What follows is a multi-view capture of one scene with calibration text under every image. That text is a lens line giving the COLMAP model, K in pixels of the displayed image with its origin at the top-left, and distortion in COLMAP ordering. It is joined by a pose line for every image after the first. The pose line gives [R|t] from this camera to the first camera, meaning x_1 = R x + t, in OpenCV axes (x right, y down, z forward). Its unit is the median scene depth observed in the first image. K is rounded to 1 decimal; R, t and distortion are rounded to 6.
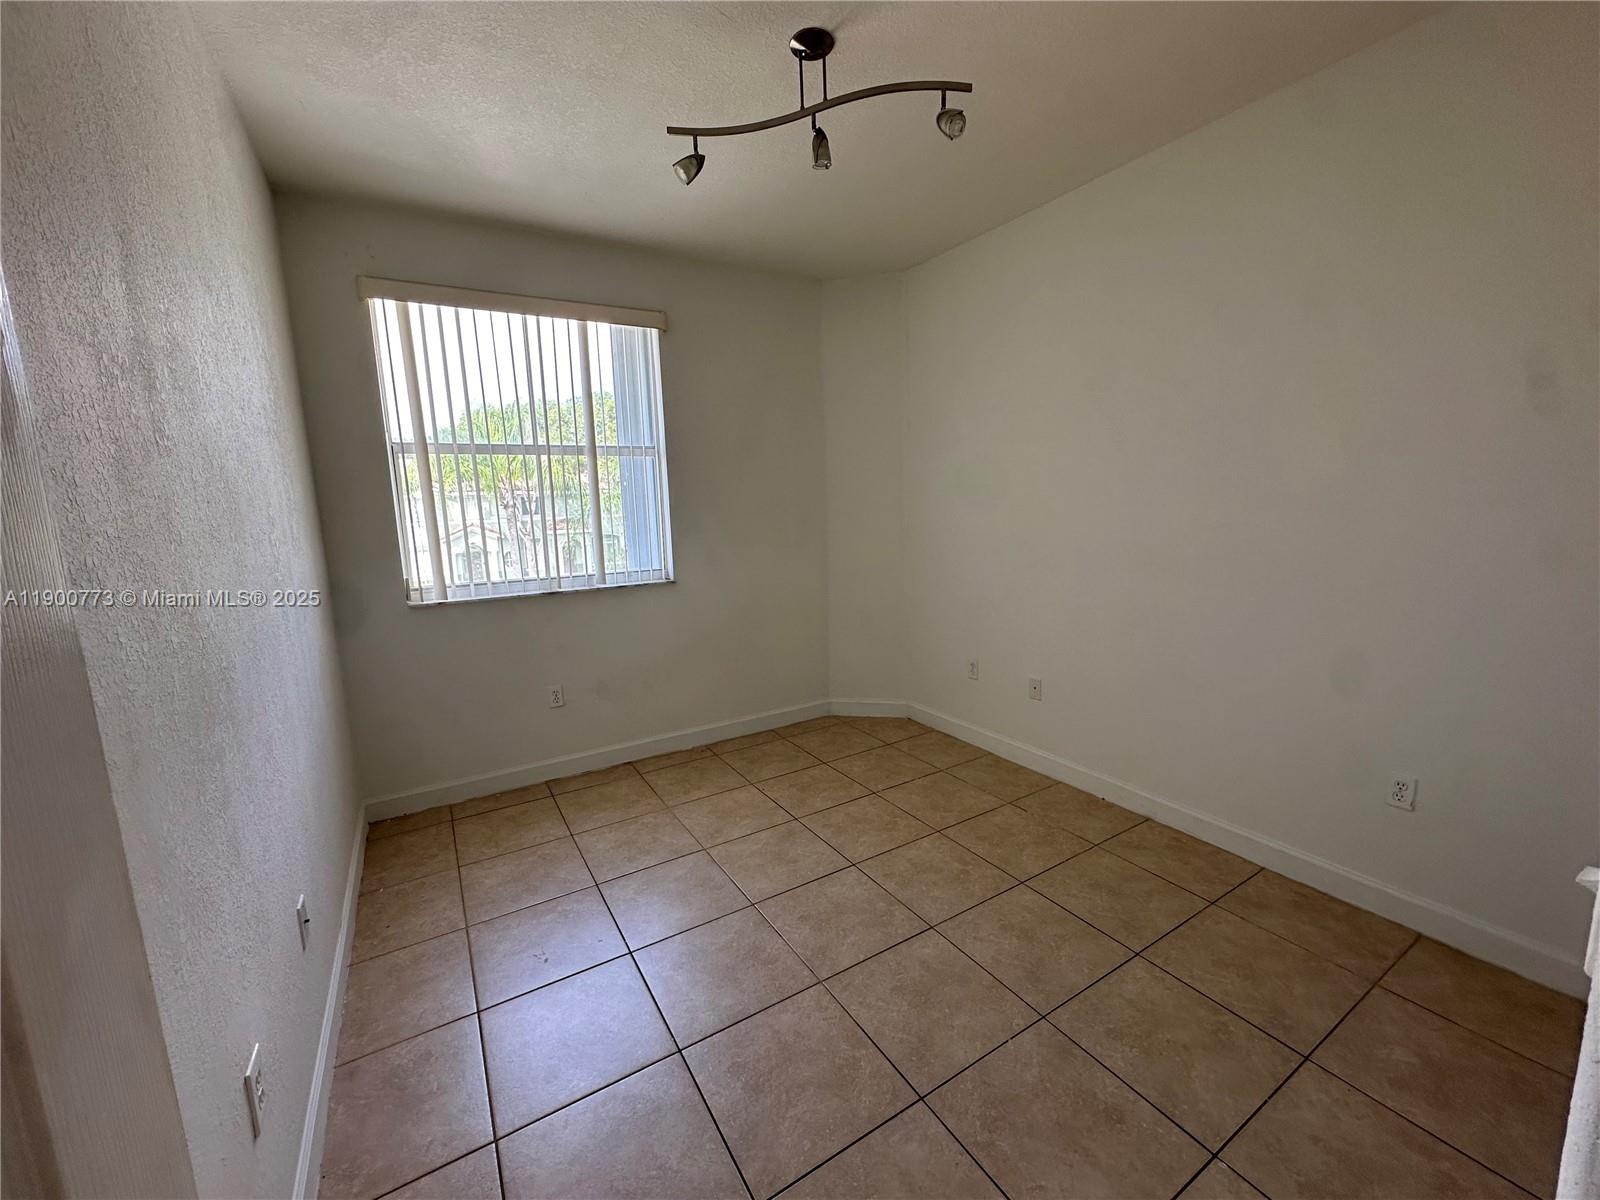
lens RADIAL K [[640.9, 0, 803.3], [0, 640.9, 597.8], [0, 0, 1]] dist [-0.010401, 0.001536]
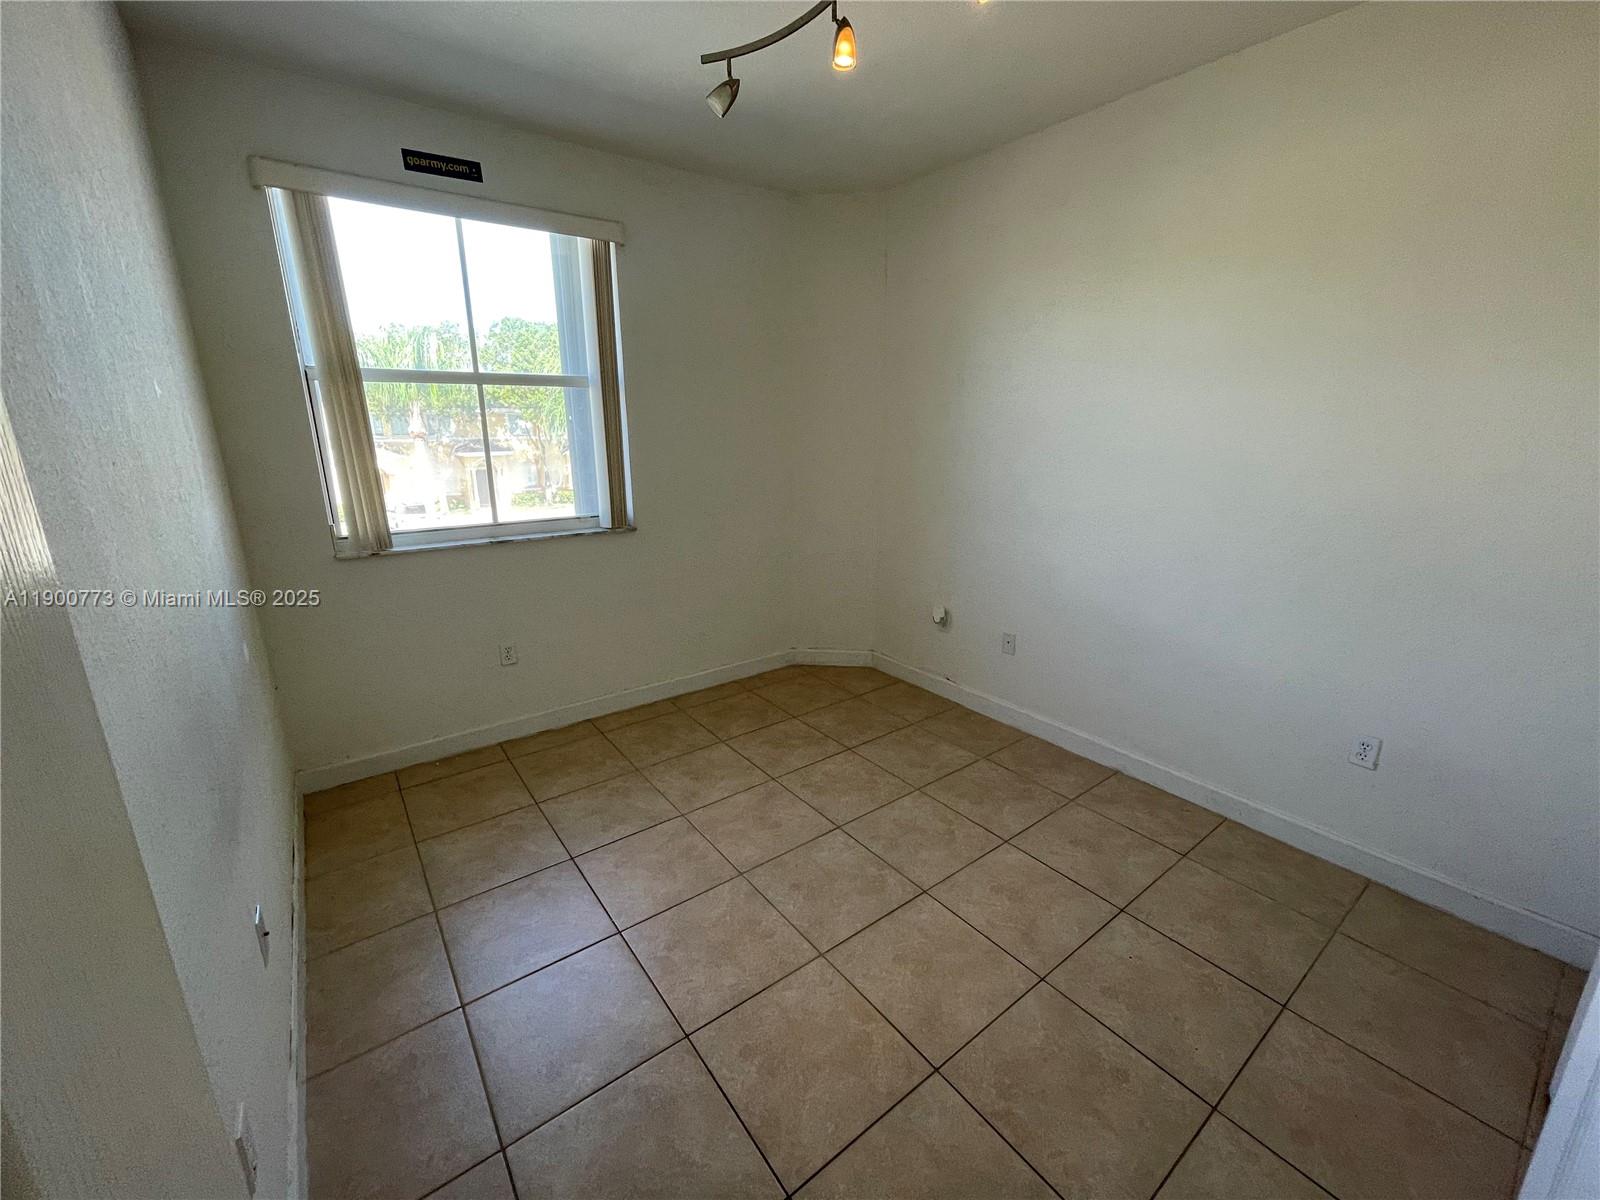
lens RADIAL K [[651.2, 0, 803.6], [0, 651.2, 595.4], [0, 0, 1]] dist [-0.012035, 0.002074]
pose [[0.994466, 0.003284, 0.105009, -0.102252], [-0.014032, 0.994708, 0.101781, -0.050167], [-0.104119, -0.102692, 0.989249, 0.062136]]
